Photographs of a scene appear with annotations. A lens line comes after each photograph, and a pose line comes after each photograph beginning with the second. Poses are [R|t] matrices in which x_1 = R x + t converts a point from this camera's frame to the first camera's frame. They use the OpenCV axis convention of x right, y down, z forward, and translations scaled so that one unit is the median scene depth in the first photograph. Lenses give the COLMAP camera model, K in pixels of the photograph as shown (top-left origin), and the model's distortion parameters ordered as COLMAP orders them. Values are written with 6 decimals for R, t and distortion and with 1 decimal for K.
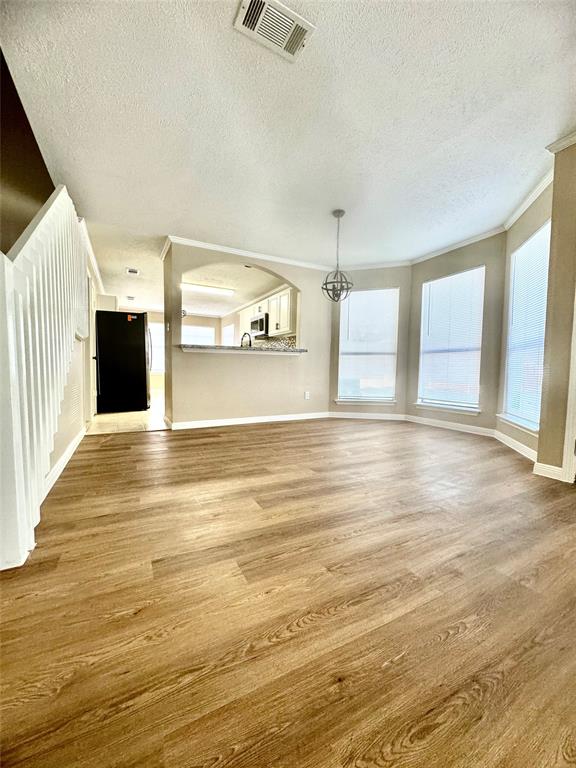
lens RADIAL K [[304.1, 0, 287.9], [0, 304.1, 385.8], [0, 0, 1]] dist [-0.004590, 0.000780]
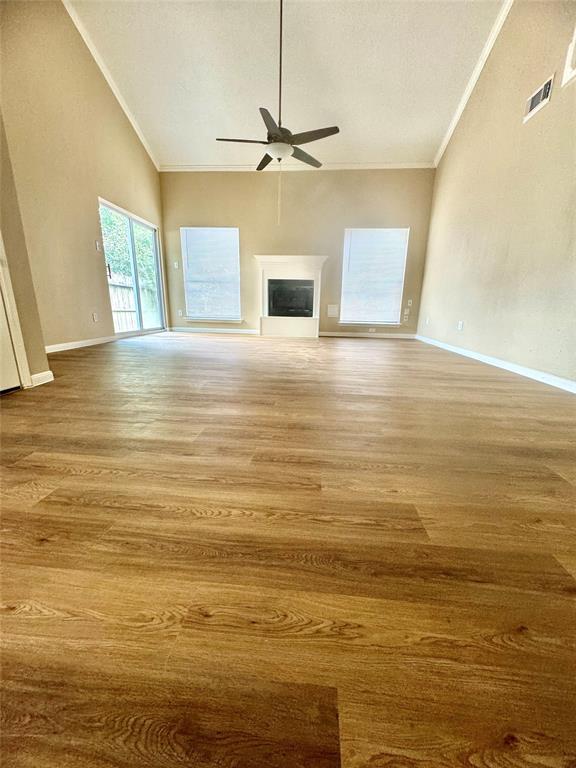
lens RADIAL K [[304.1, 0, 288.7], [0, 304.1, 385.9], [0, 0, 1]] dist [-0.004590, 0.000780]
pose [[-0.837098, -0.167836, 0.520671, -0.084946], [0.001142, 0.951236, 0.308462, 0.013677], [-0.547052, 0.258807, -0.796086, 0.682033]]
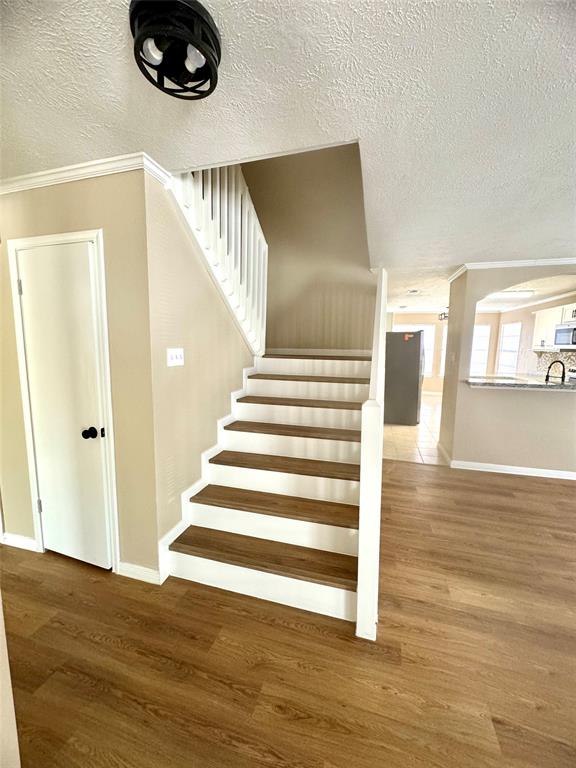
lens RADIAL K [[304.1, 0, 288.6], [0, 304.1, 386.5], [0, 0, 1]] dist [-0.004590, 0.000780]
pose [[0.716722, 0.089232, -0.691627, -0.138740], [-0.040161, 0.995415, 0.086808, -0.231165], [0.696202, -0.034441, 0.717019, -0.056373]]
